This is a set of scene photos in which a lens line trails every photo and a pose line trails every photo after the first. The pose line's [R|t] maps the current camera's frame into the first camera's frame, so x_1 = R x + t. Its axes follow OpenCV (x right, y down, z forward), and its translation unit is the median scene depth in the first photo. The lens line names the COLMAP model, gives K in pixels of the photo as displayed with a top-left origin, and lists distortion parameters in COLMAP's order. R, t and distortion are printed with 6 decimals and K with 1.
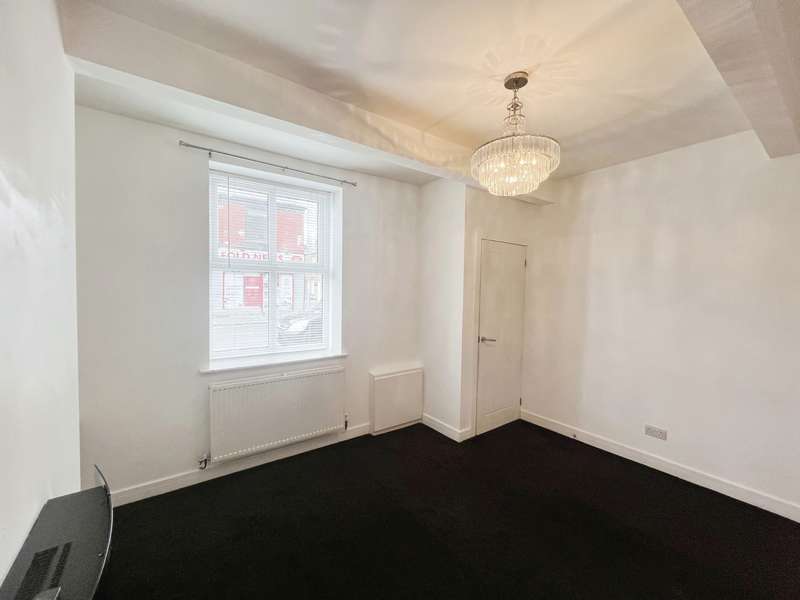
lens RADIAL K [[323.6, 0, 400.0], [0, 323.6, 300.0], [0, 0, 1]] dist [-0.000097, -0.000058]
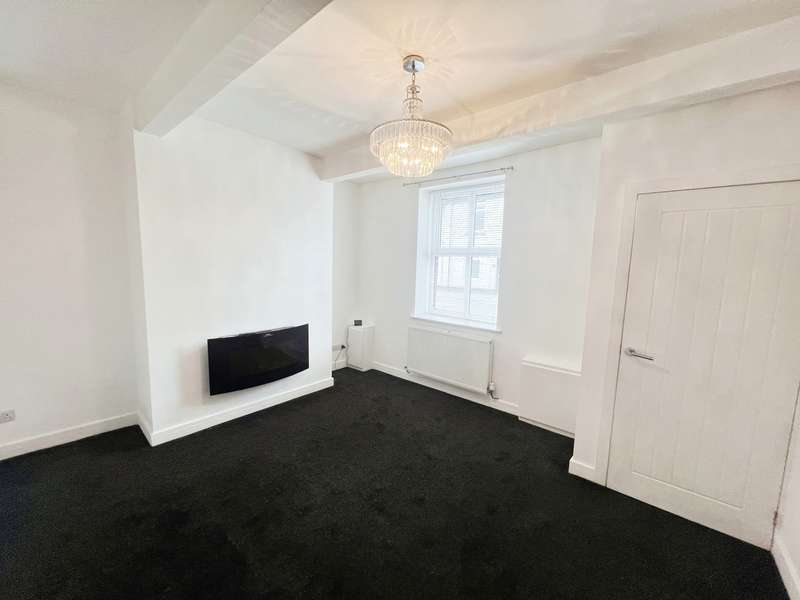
lens RADIAL K [[323.6, 0, 400.0], [0, 323.6, 300.0], [0, 0, 1]] dist [-0.000097, -0.000058]
pose [[0.245588, 0.102501, -0.963940, 0.801841], [-0.063614, 0.993955, 0.089485, -0.009980], [0.967285, 0.039343, 0.250624, 0.413888]]
